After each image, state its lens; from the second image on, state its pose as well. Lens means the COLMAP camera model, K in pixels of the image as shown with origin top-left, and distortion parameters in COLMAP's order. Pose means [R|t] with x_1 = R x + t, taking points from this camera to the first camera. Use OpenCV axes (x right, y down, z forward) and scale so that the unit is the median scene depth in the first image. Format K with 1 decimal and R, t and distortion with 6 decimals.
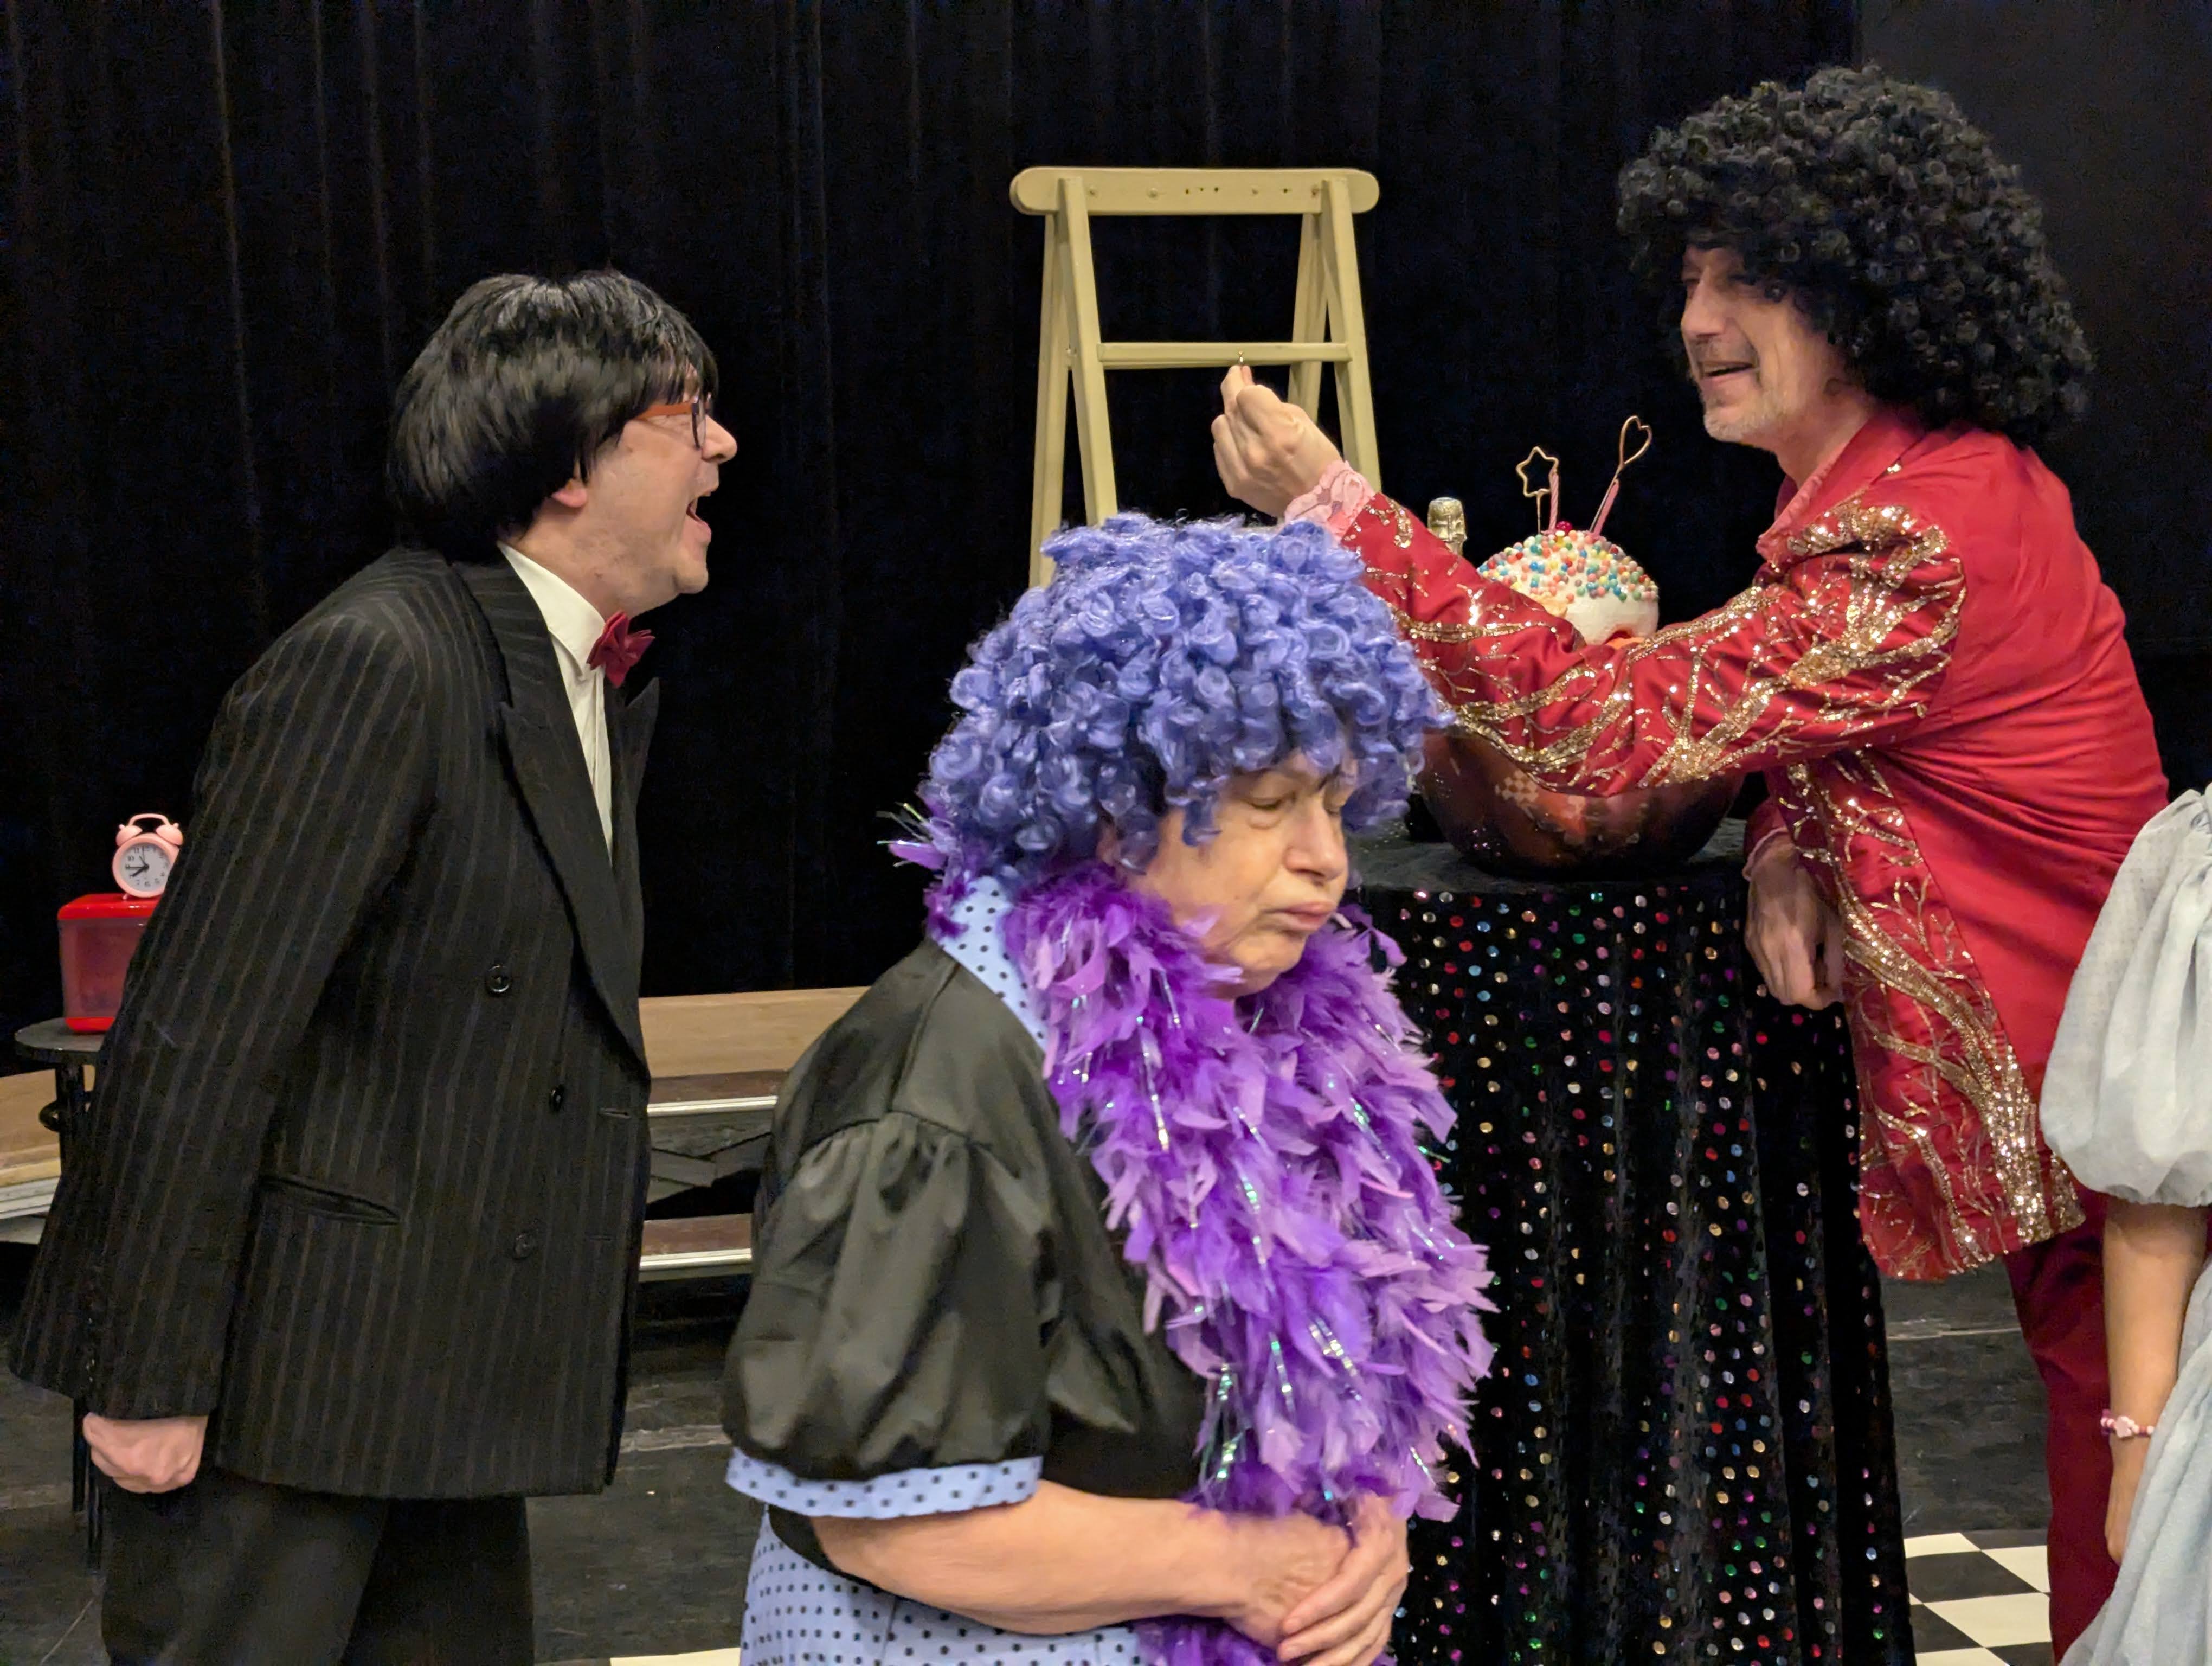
lens RADIAL K [[3079.0, 0, 1101.0], [0, 3079.0, 843.3], [0, 0, 1]] dist [0.015997, 0.000000]
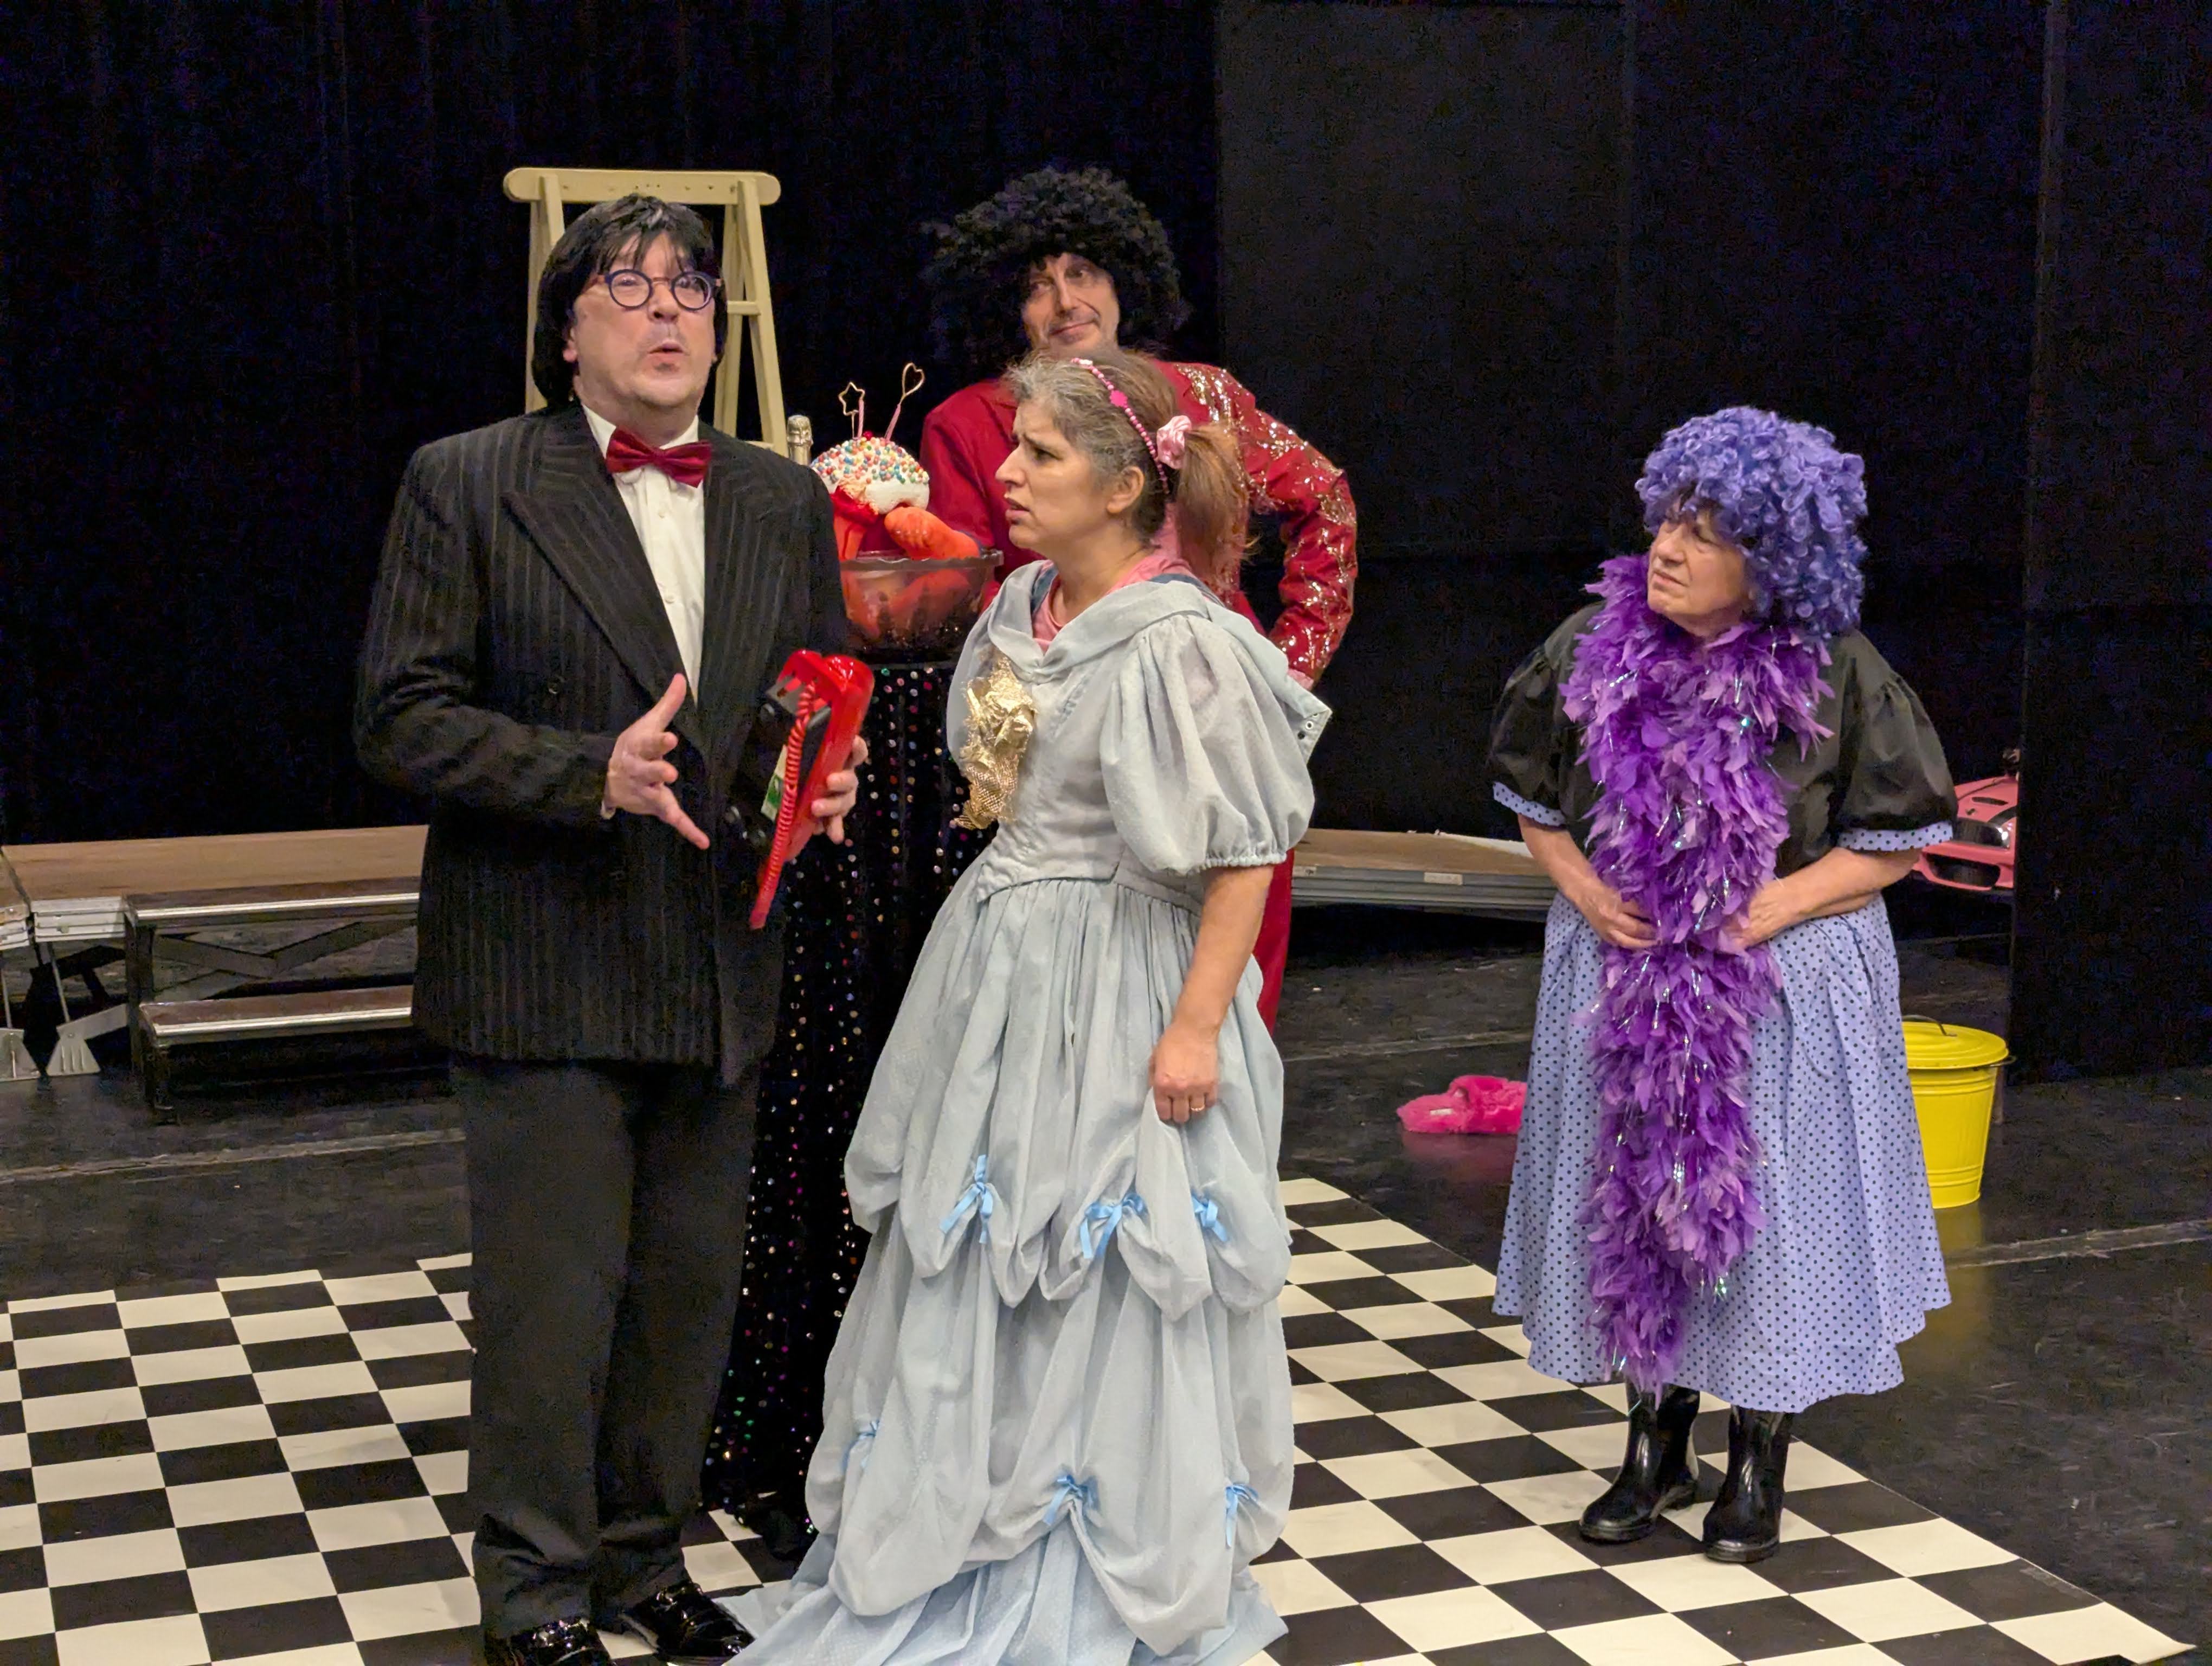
lens RADIAL K [[3079.0, 0, 1116.0], [0, 3079.0, 827.7], [0, 0, 1]] dist [0.015997, 0.000000]
pose [[0.987689, -0.014407, 0.155763, 0.030422], [0.011188, 0.999706, 0.021520, 0.061703], [-0.156028, -0.019513, 0.987560, -0.542524]]
